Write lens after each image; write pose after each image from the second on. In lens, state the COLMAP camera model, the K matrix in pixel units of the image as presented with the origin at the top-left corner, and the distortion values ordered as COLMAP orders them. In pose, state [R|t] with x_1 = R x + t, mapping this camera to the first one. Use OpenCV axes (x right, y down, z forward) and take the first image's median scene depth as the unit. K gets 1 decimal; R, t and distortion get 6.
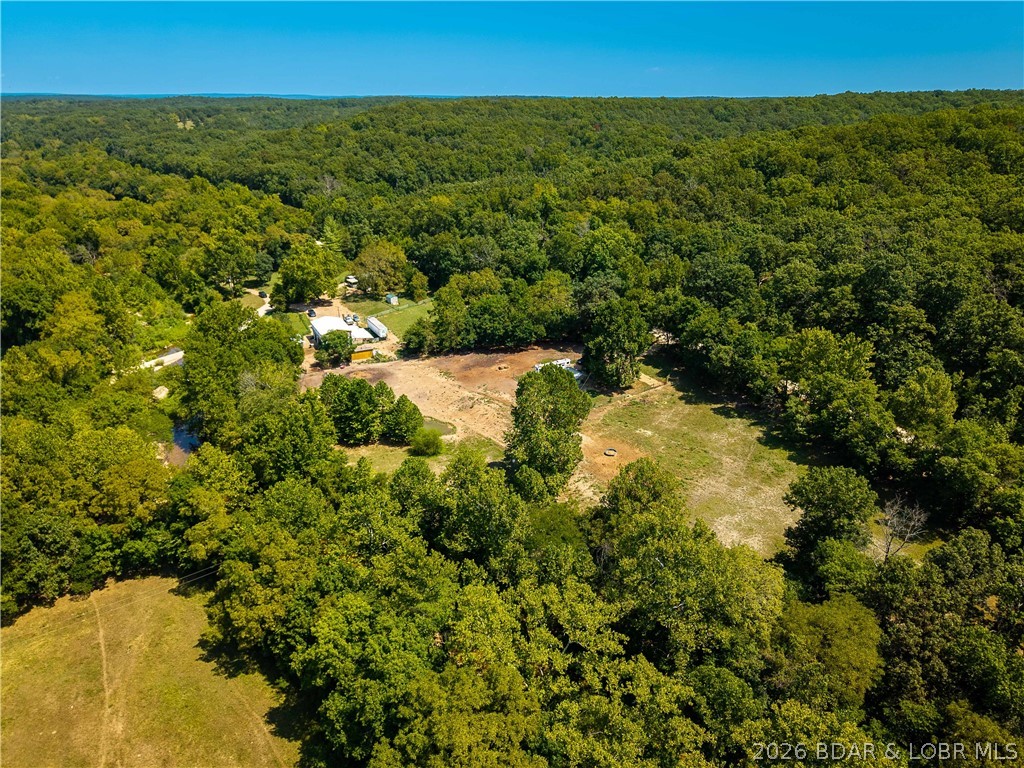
lens RADIAL K [[688.6, 0, 515.6], [0, 688.6, 383.0], [0, 0, 1]] dist [0.007391, -0.004839]
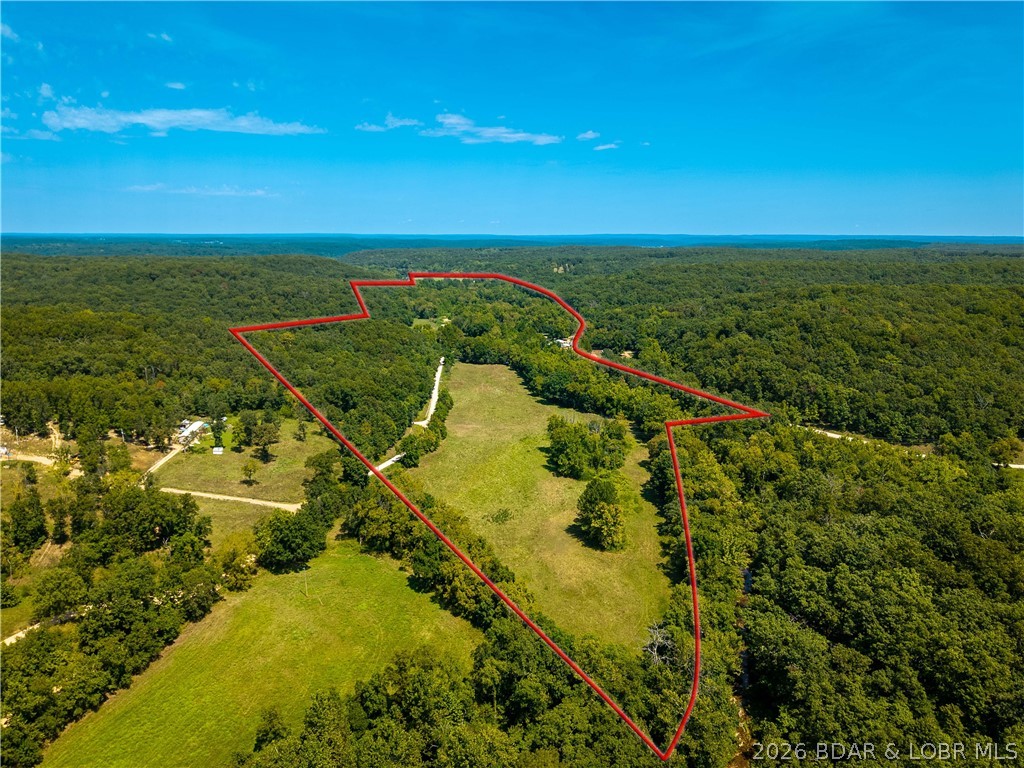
lens RADIAL K [[688.6, 0, 509.0], [0, 688.6, 389.4], [0, 0, 1]] dist [0.007391, -0.004839]
pose [[0.865821, 0.108613, -0.488423, 0.536186], [-0.191404, 0.973806, -0.122748, 0.272936], [0.462297, 0.199764, 0.863931, -0.888835]]
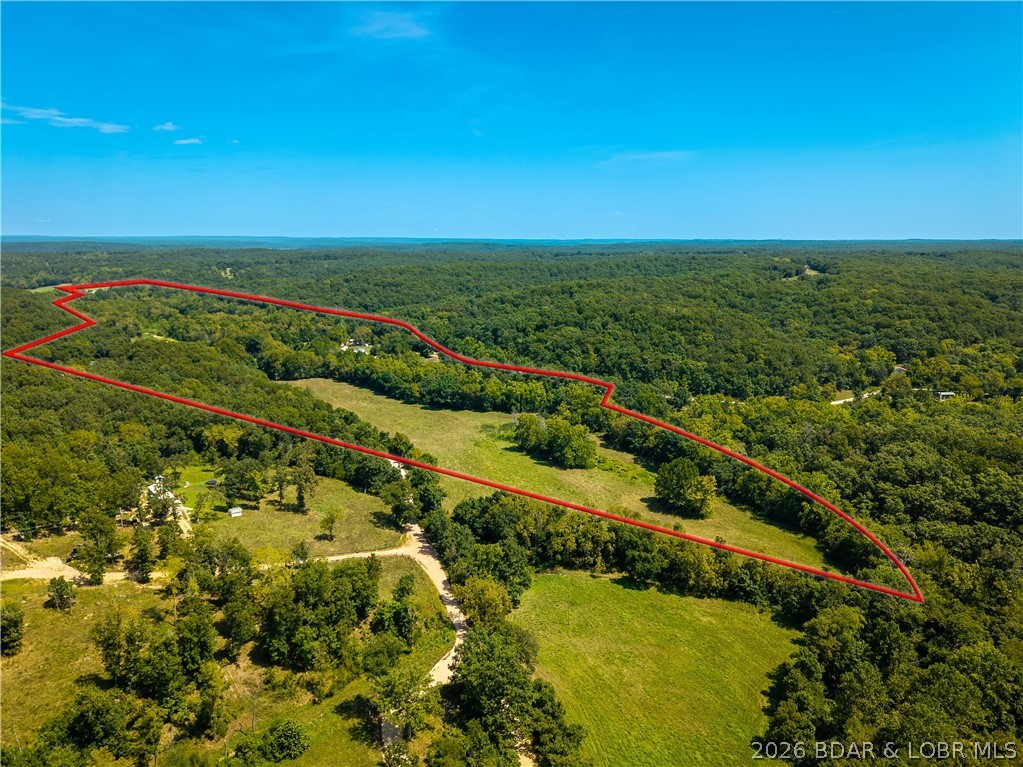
lens RADIAL K [[687.9, 0, 515.6], [0, 687.9, 376.6], [0, 0, 1]] dist [0.007391, -0.004839]
pose [[0.998782, -0.008894, 0.048524, 0.162762], [0.018100, 0.981086, -0.192726, 0.306234], [-0.045892, 0.193369, 0.980052, -0.974513]]
